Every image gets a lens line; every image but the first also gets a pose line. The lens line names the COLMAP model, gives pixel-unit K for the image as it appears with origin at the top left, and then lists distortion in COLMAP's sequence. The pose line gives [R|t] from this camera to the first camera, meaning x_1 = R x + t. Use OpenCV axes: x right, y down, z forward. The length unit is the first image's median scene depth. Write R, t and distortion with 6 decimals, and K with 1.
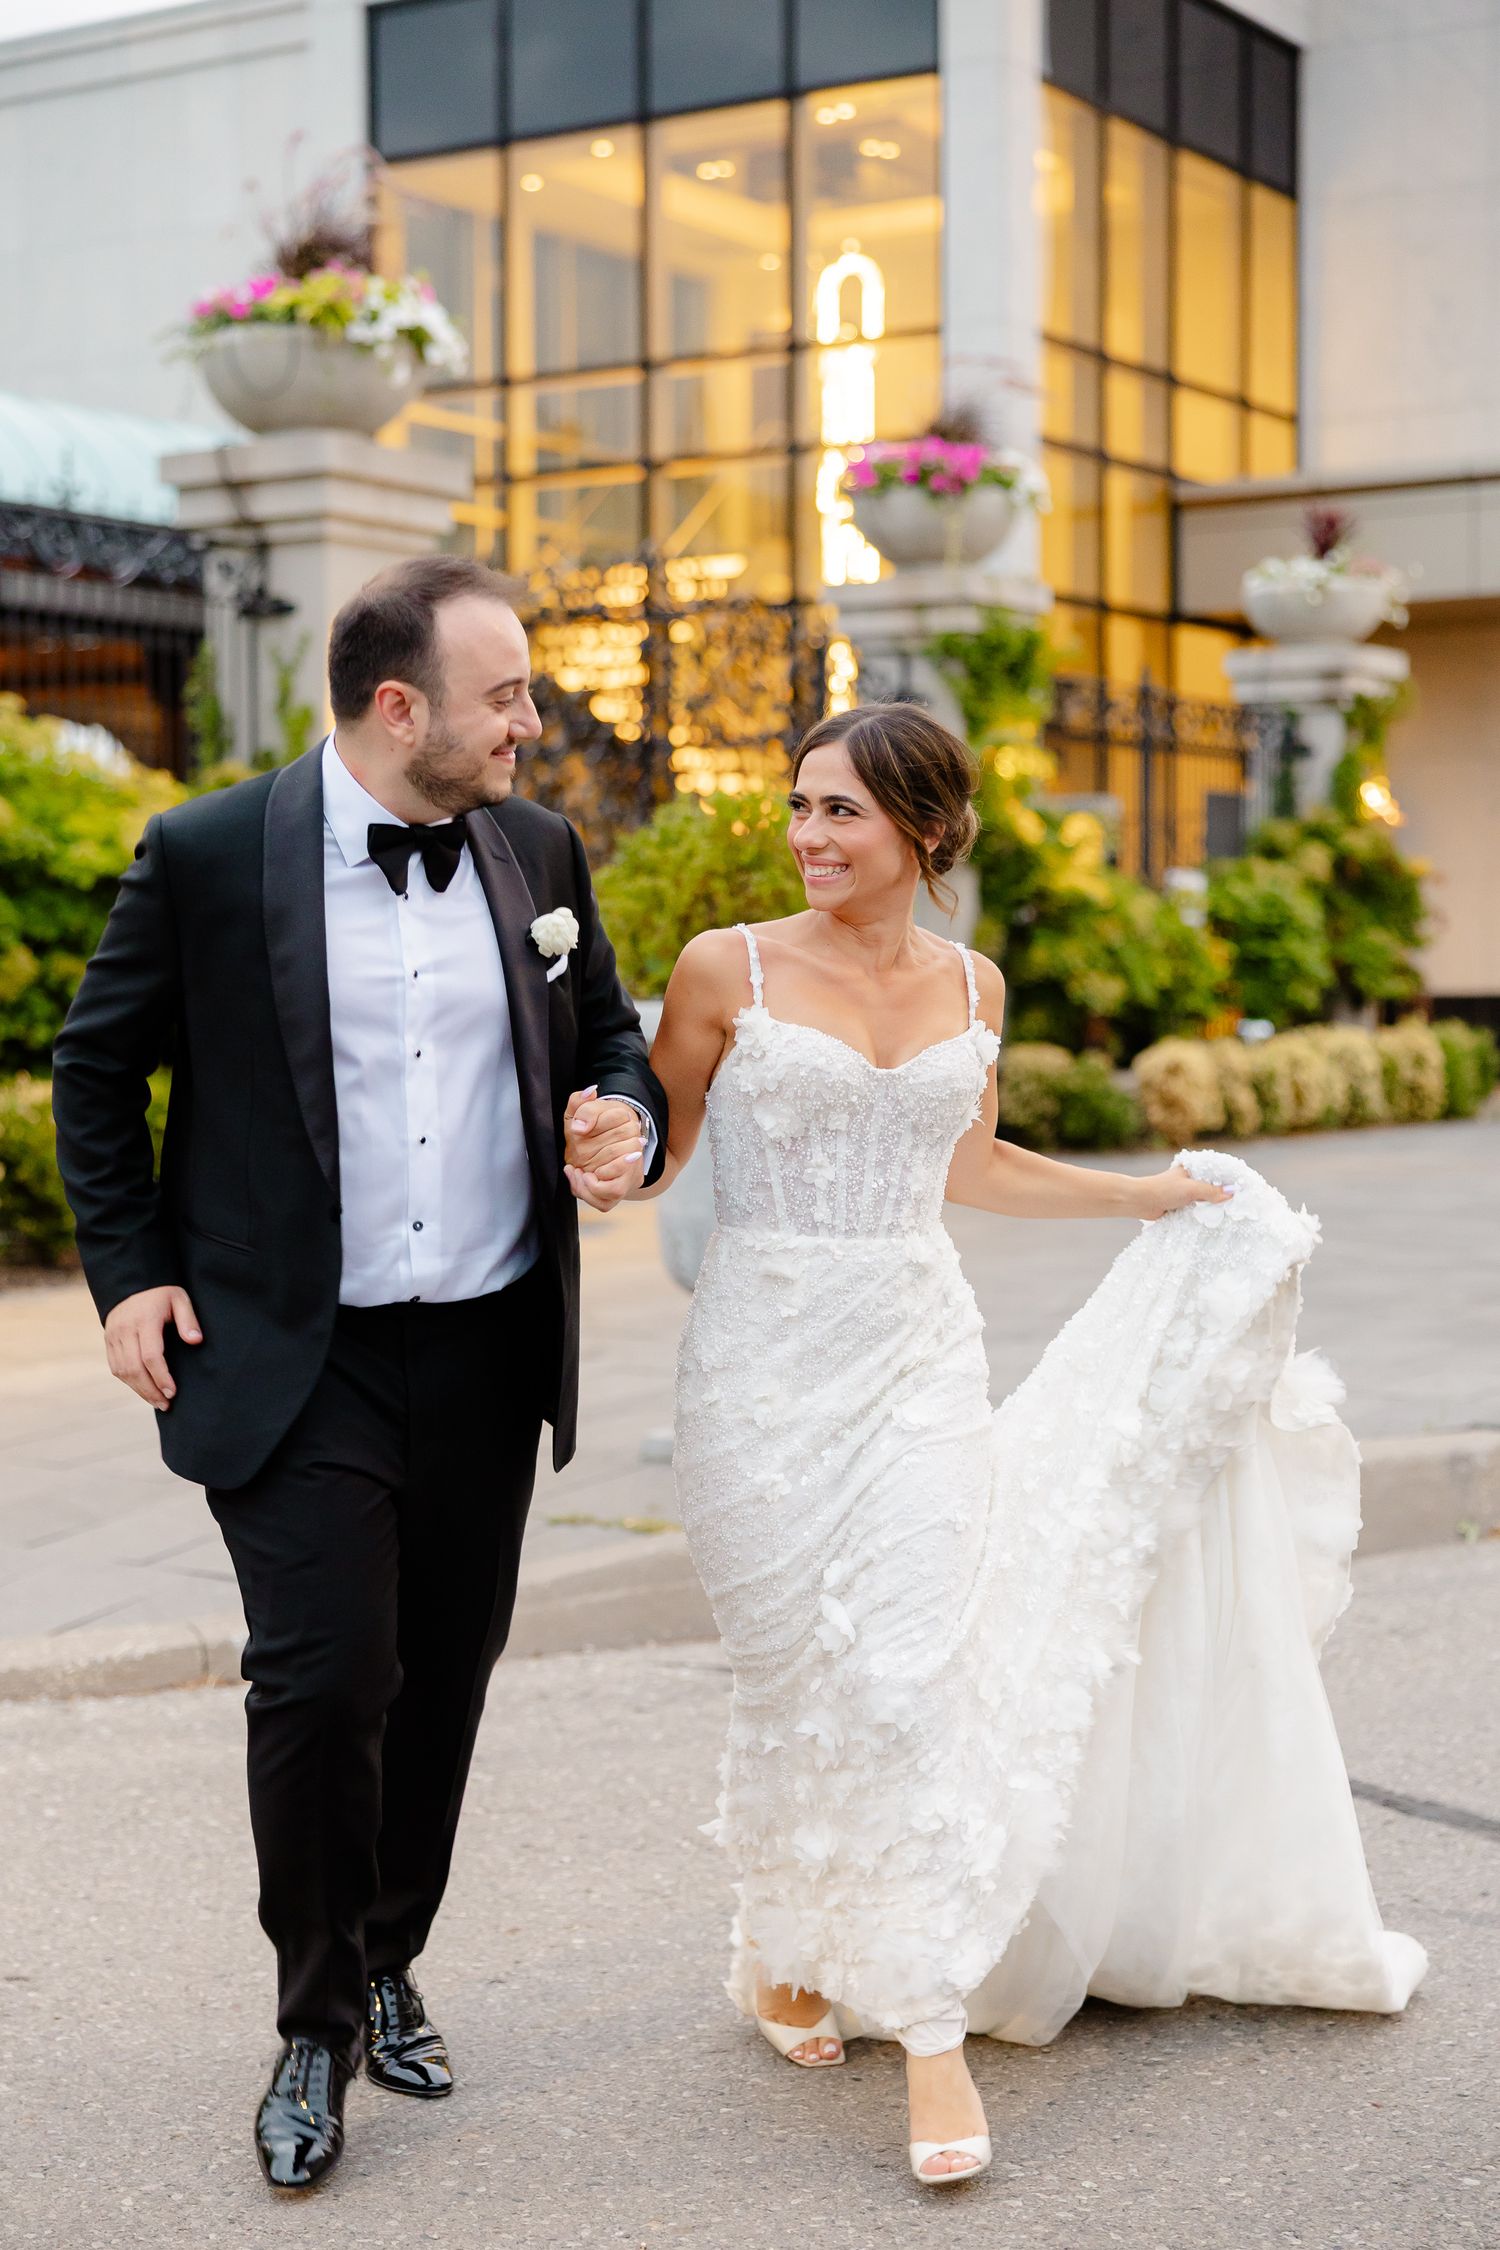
lens RADIAL K [[3590.3, 0, 747.1], [0, 3590.3, 1124.3], [0, 0, 1]] dist [0.009560, 0.000000]
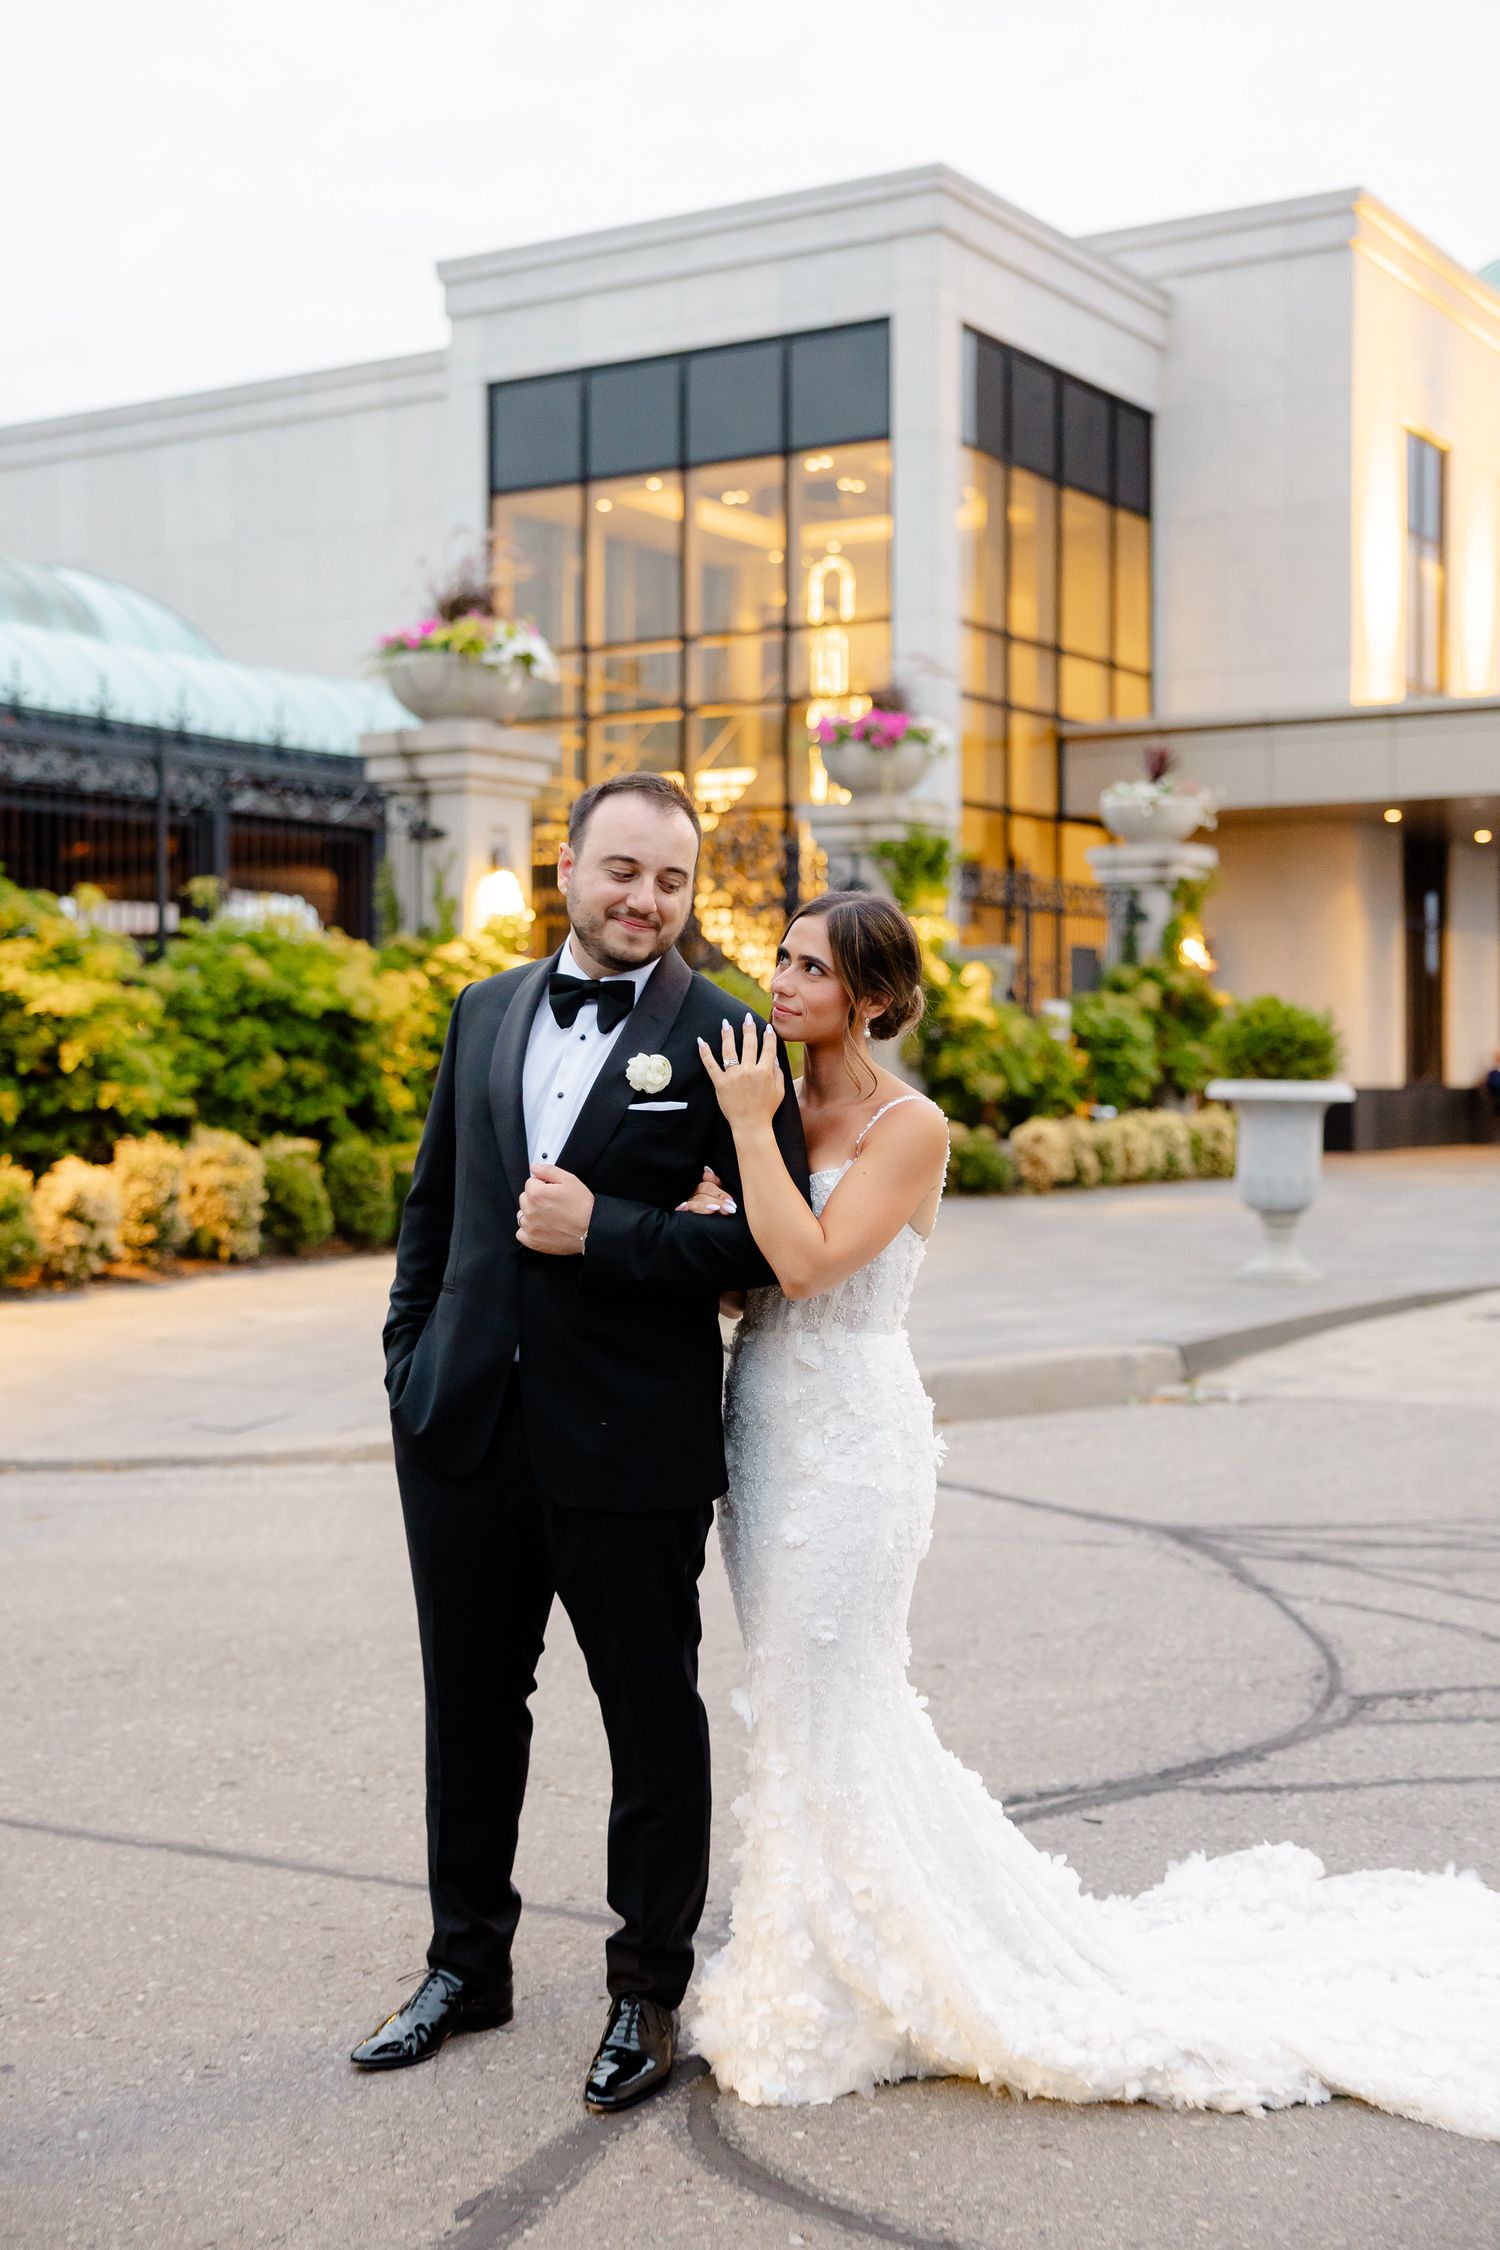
lens RADIAL K [[2926.0, 0, 754.3], [0, 2926.0, 1123.0], [0, 0, 1]] dist [-0.005348, 0.000000]
pose [[0.999949, 0.006229, -0.007968, 0.010993], [-0.006405, 0.999733, -0.022181, 0.004495], [0.007828, 0.022231, 0.999722, -0.162077]]
